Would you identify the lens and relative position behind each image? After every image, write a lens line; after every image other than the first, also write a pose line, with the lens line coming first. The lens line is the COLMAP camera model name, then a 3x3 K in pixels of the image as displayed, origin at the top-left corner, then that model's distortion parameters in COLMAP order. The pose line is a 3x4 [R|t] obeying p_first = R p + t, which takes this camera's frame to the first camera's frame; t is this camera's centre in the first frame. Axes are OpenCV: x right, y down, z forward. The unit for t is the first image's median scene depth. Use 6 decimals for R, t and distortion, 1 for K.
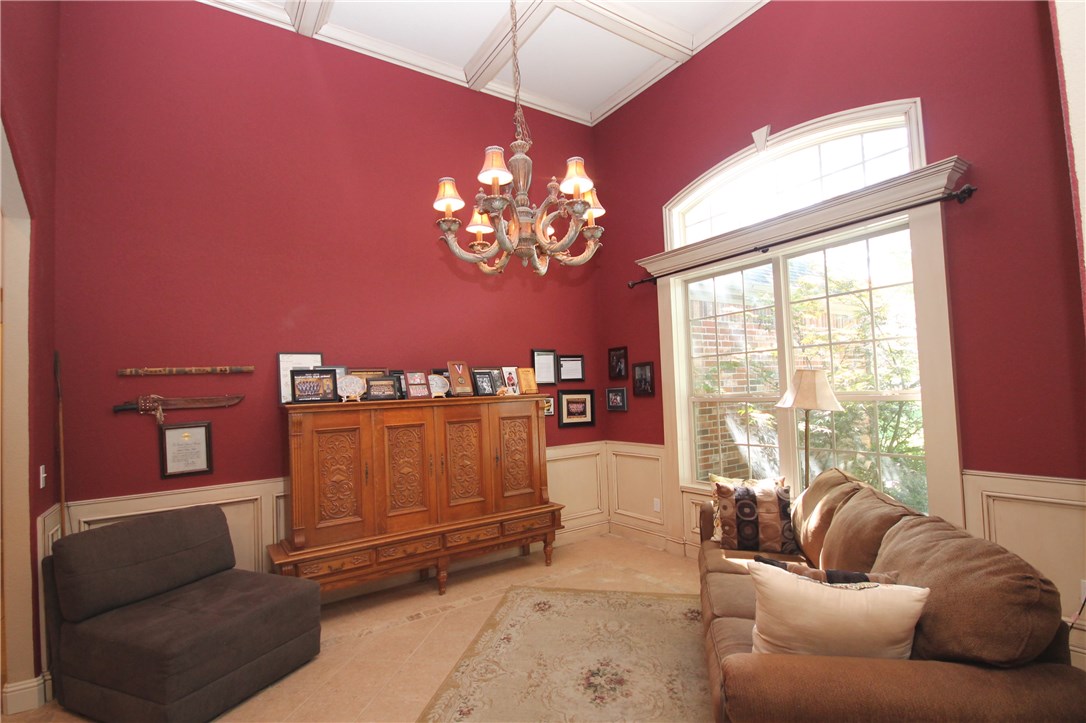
lens RADIAL K [[512.9, 0, 543.0], [0, 512.9, 361.5], [0, 0, 1]] dist [-0.001225, 0.000063]
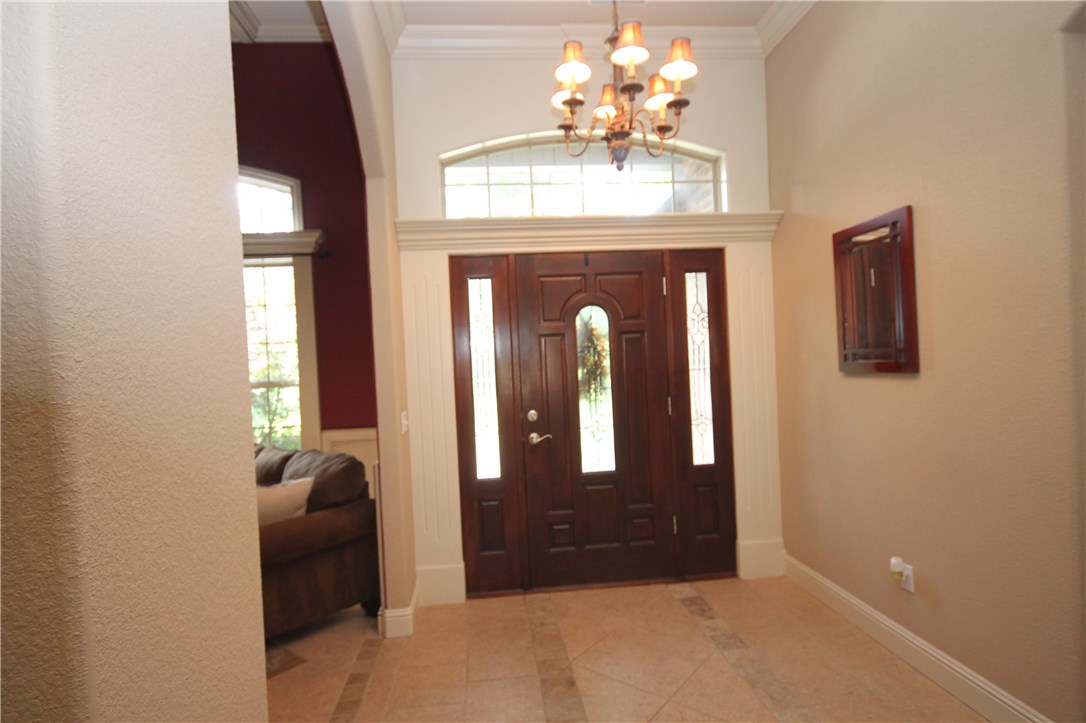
lens RADIAL K [[573.9, 0, 542.8], [0, 573.9, 368.2], [0, 0, 1]] dist [0.005226, 0.000923]
pose [[0.471369, 0.004836, 0.881923, -0.568578], [-0.008368, 0.999964, -0.001010, 0.025797], [-0.881896, -0.006904, 0.471393, -0.585570]]
